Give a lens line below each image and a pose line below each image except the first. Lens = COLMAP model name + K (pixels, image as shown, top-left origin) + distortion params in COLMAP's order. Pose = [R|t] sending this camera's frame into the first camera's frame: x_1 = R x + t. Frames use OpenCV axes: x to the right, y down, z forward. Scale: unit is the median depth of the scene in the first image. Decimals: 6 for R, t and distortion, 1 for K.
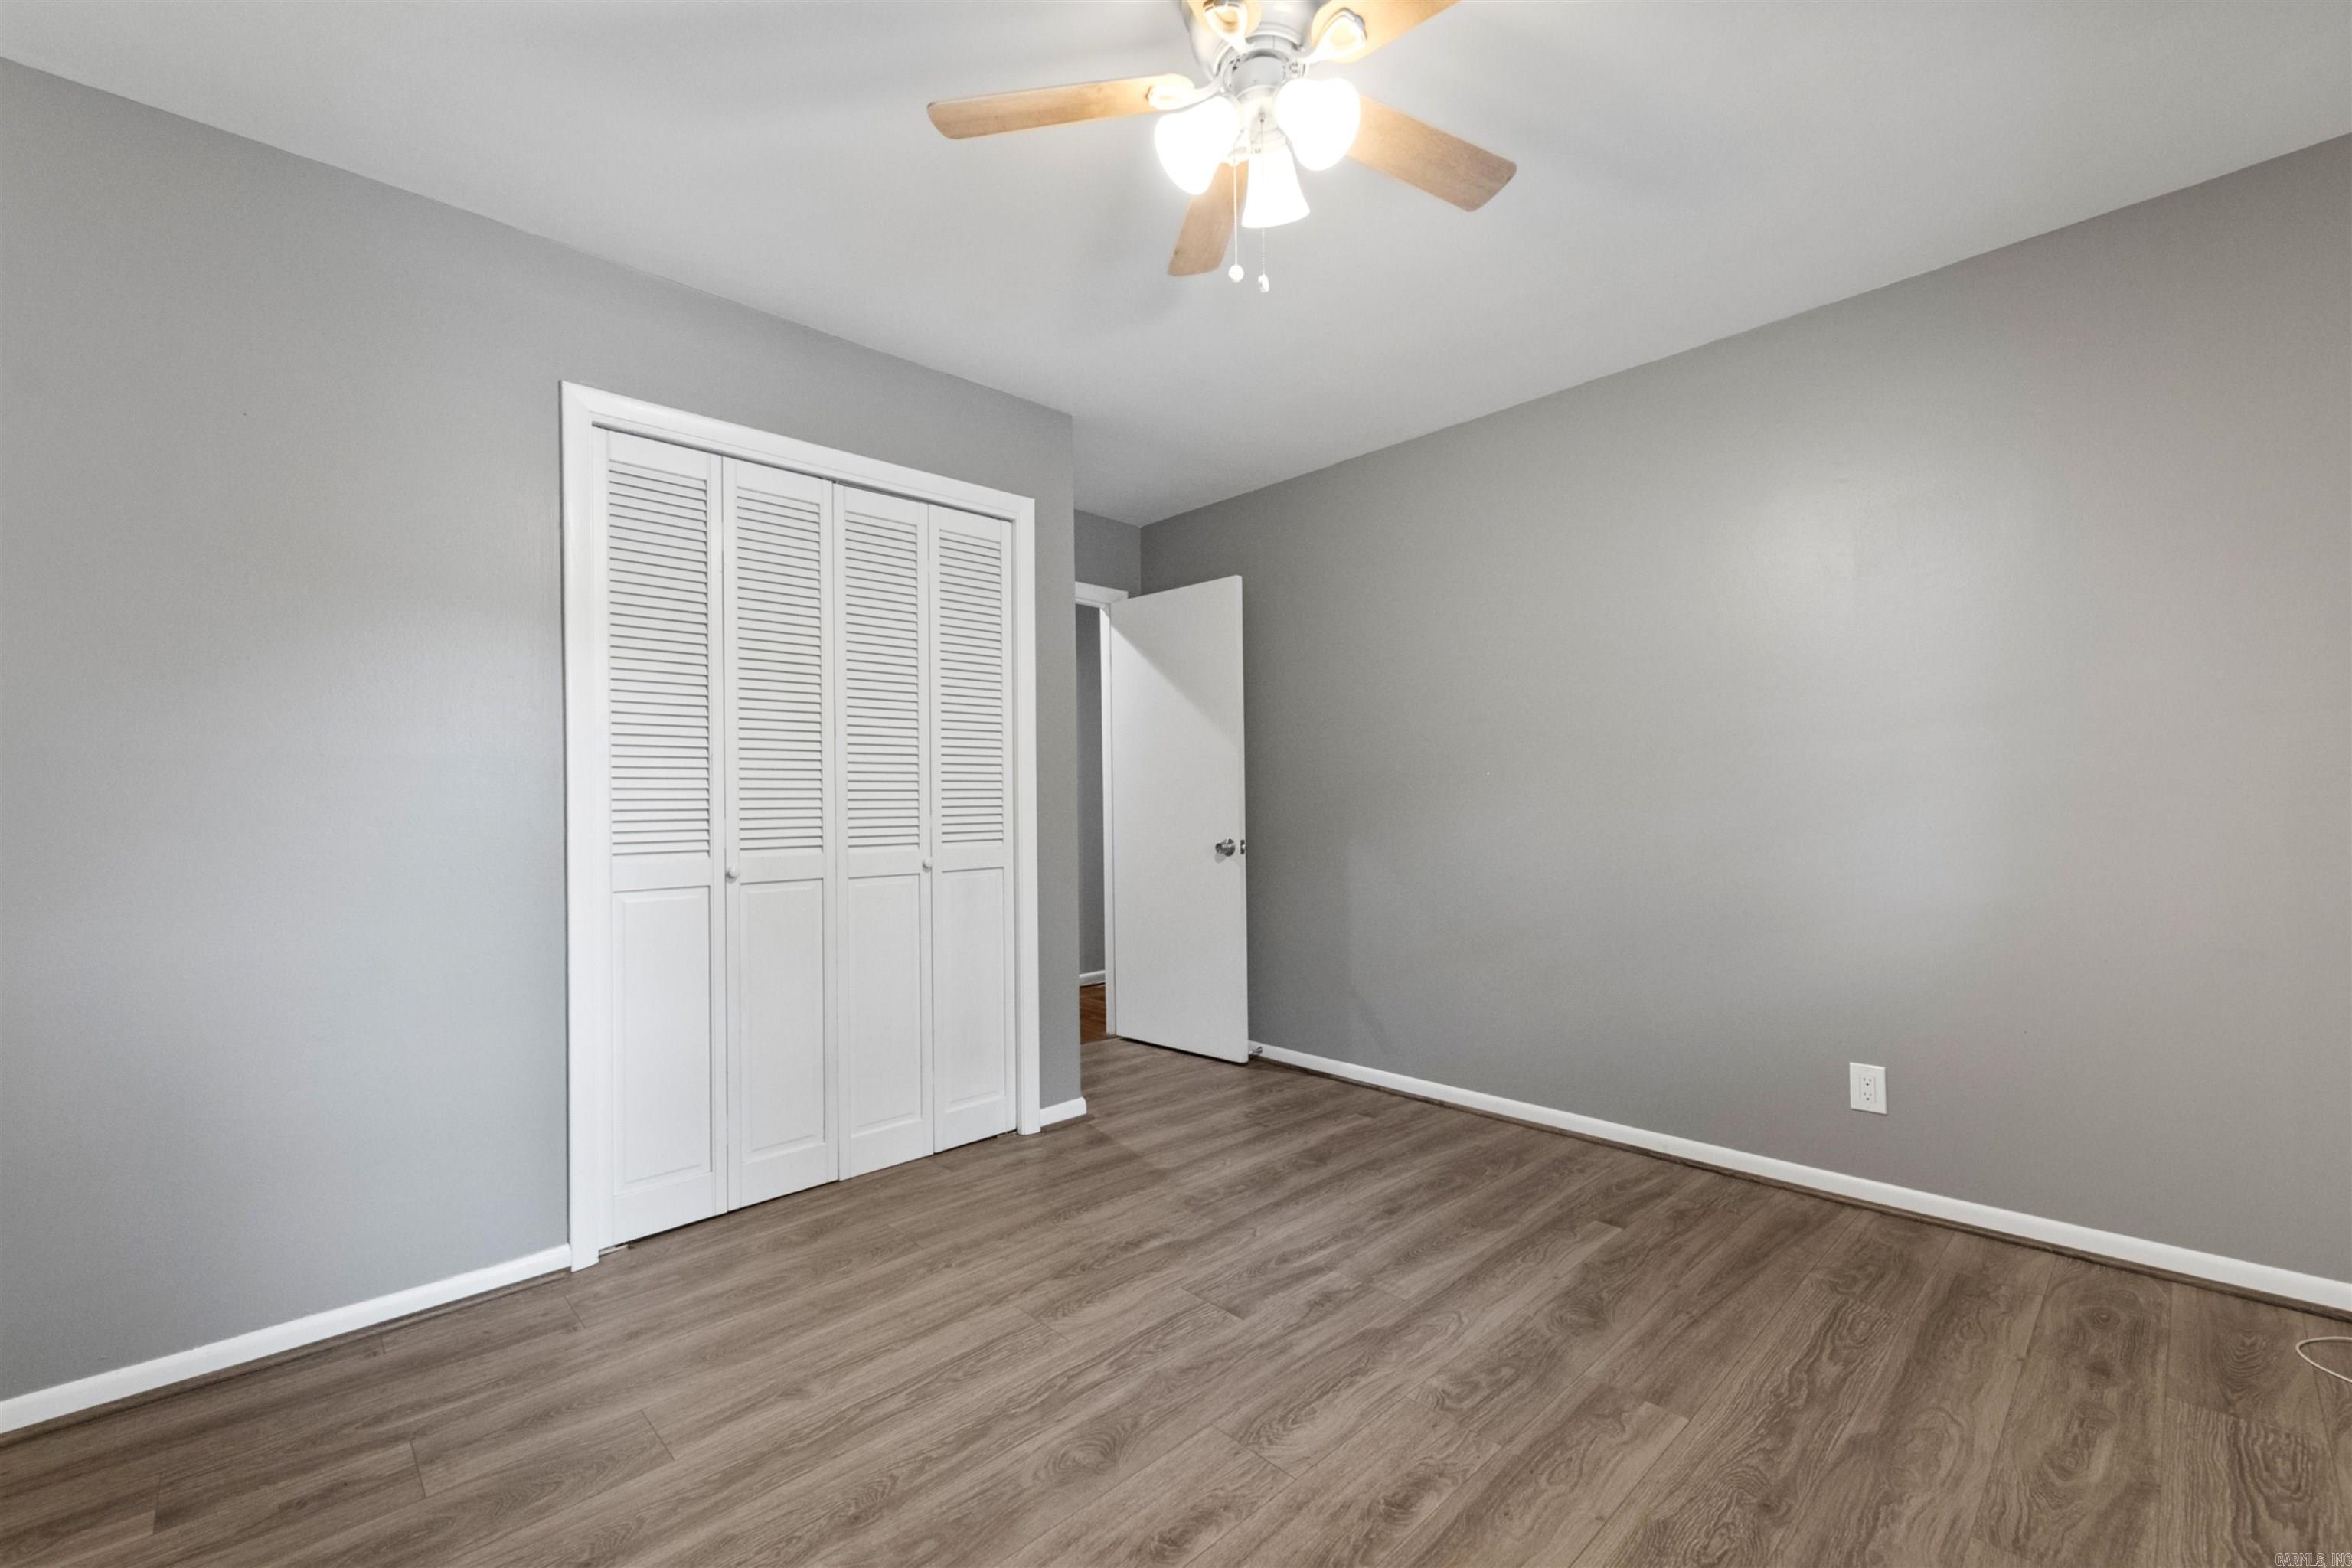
lens RADIAL K [[970.9, 0, 1168.9], [0, 970.9, 816.7], [0, 0, 1]] dist [-0.001279, -0.000737]
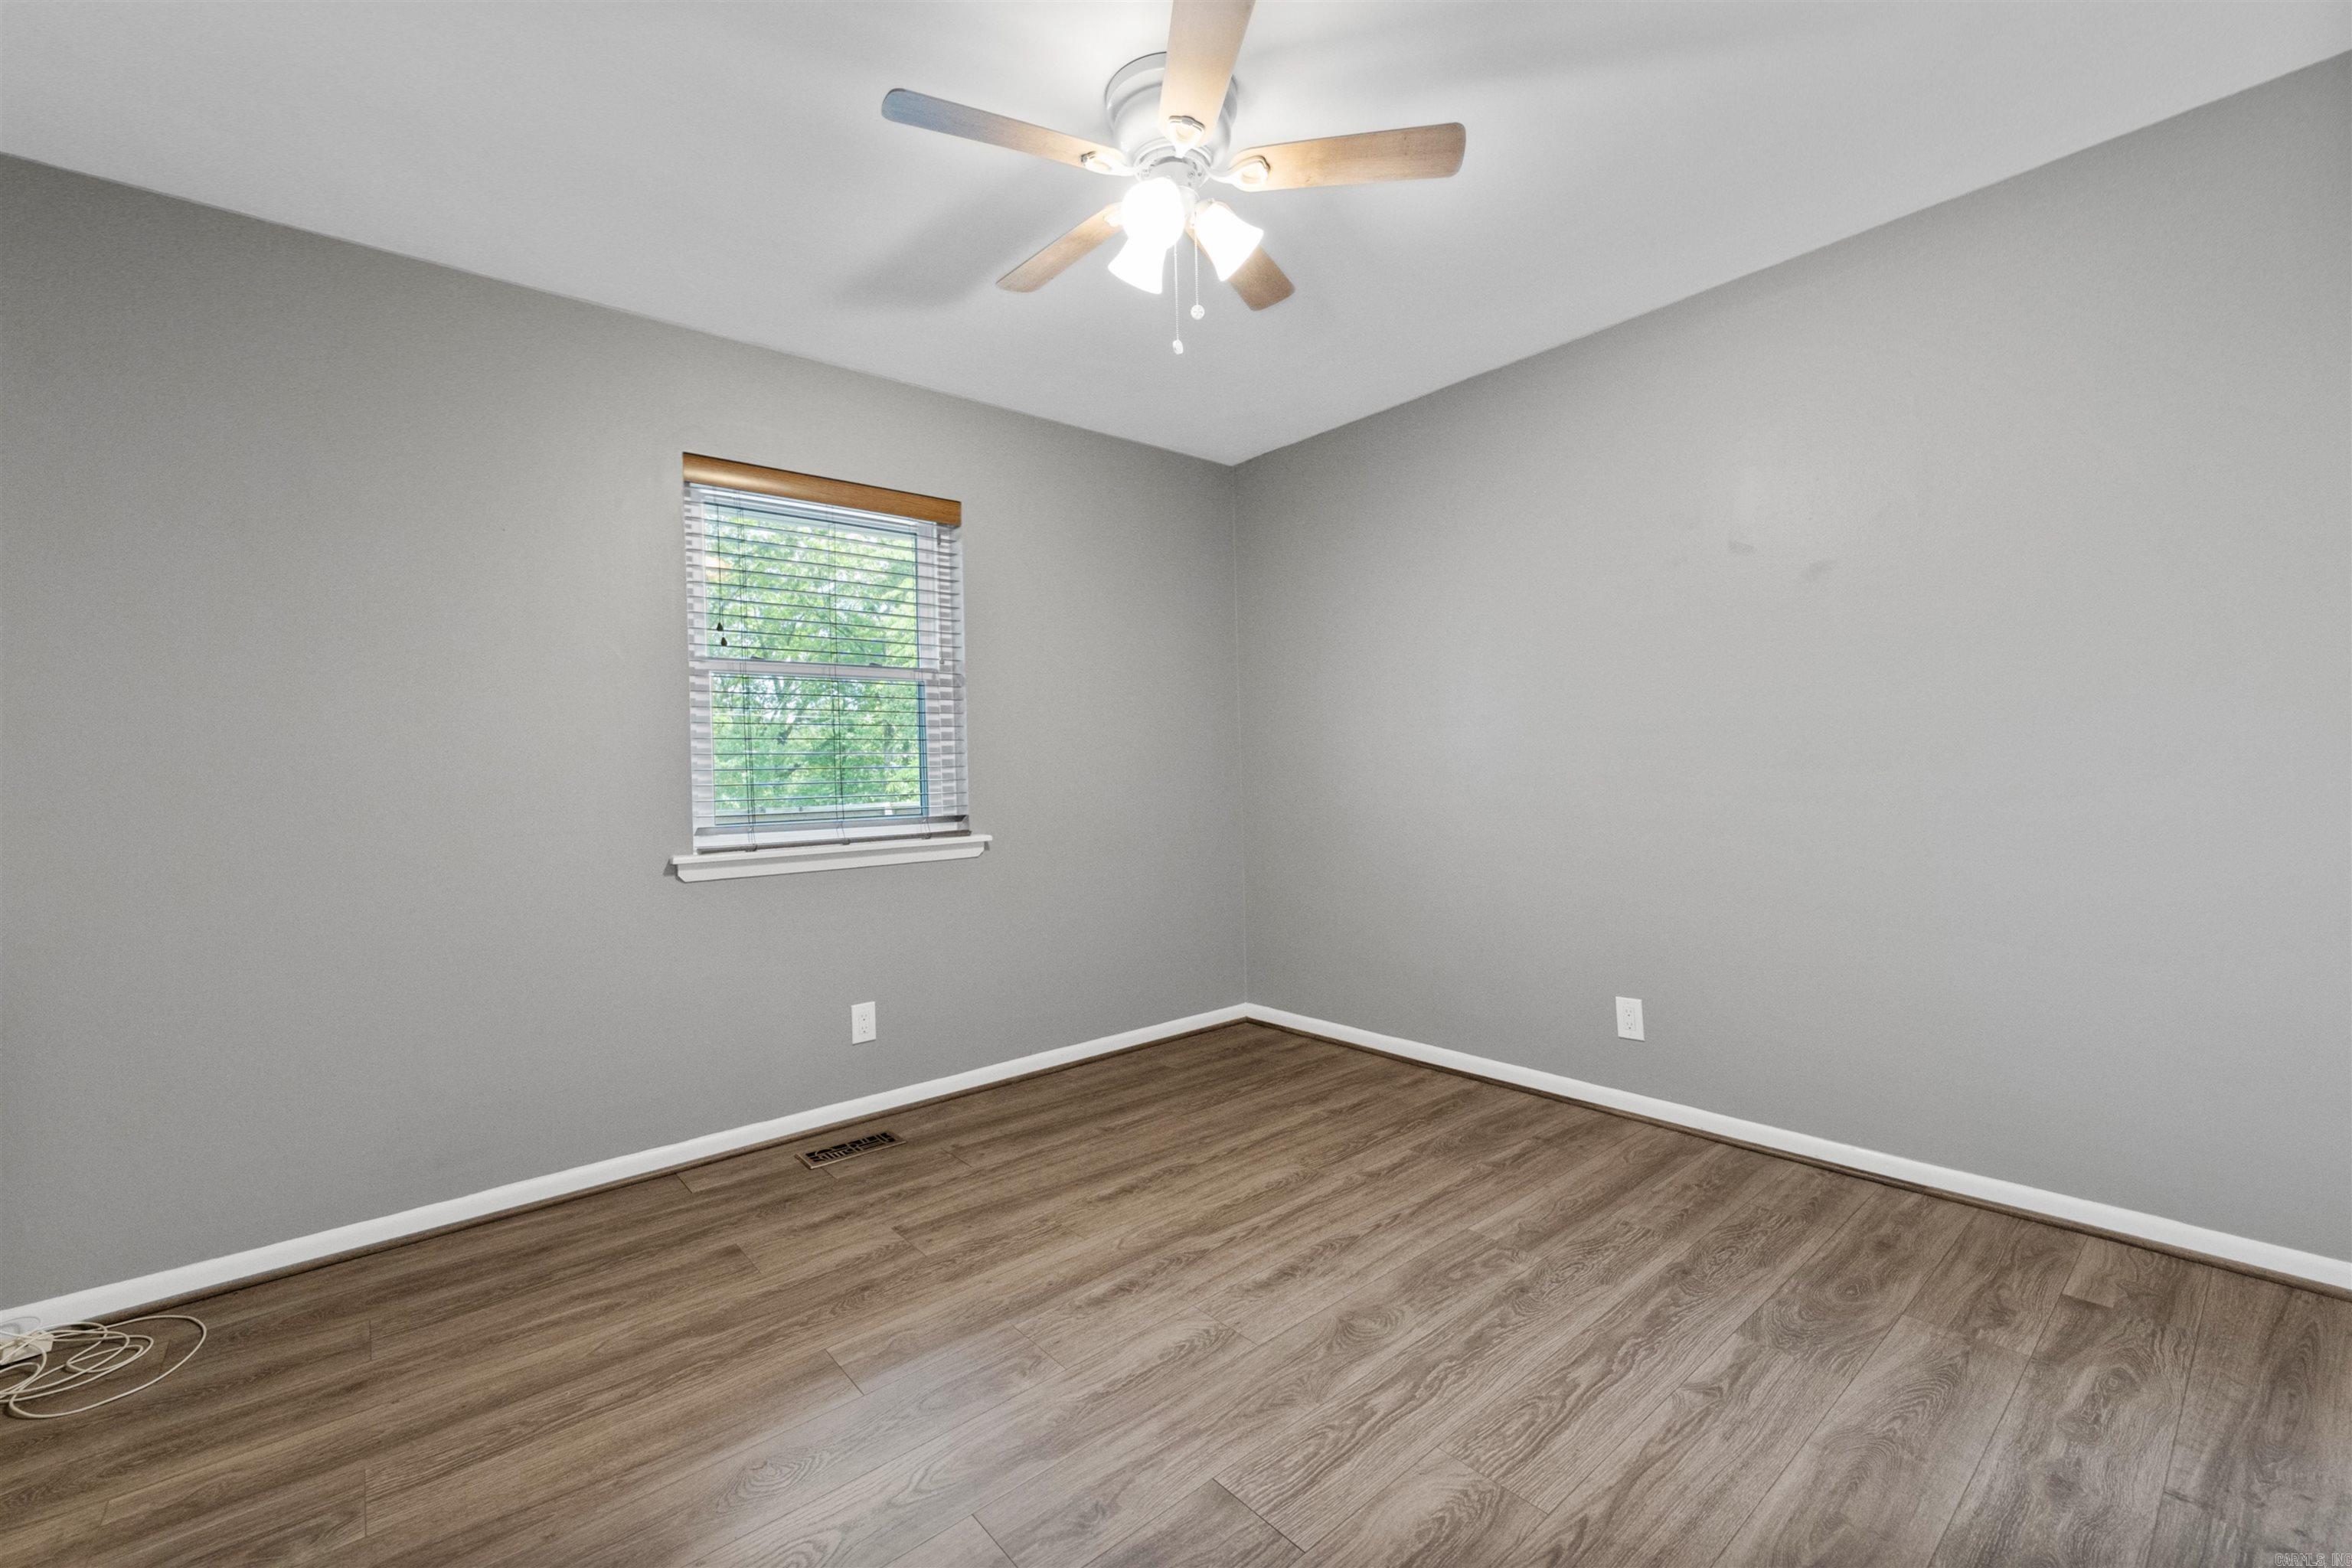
lens RADIAL K [[970.9, 0, 1168.9], [0, 970.9, 816.7], [0, 0, 1]] dist [-0.001279, -0.000737]
pose [[-0.997559, 0.037836, 0.058694, 0.057425], [0.041073, 0.997644, 0.054959, -0.028364], [-0.056476, 0.057235, -0.996762, 2.037976]]
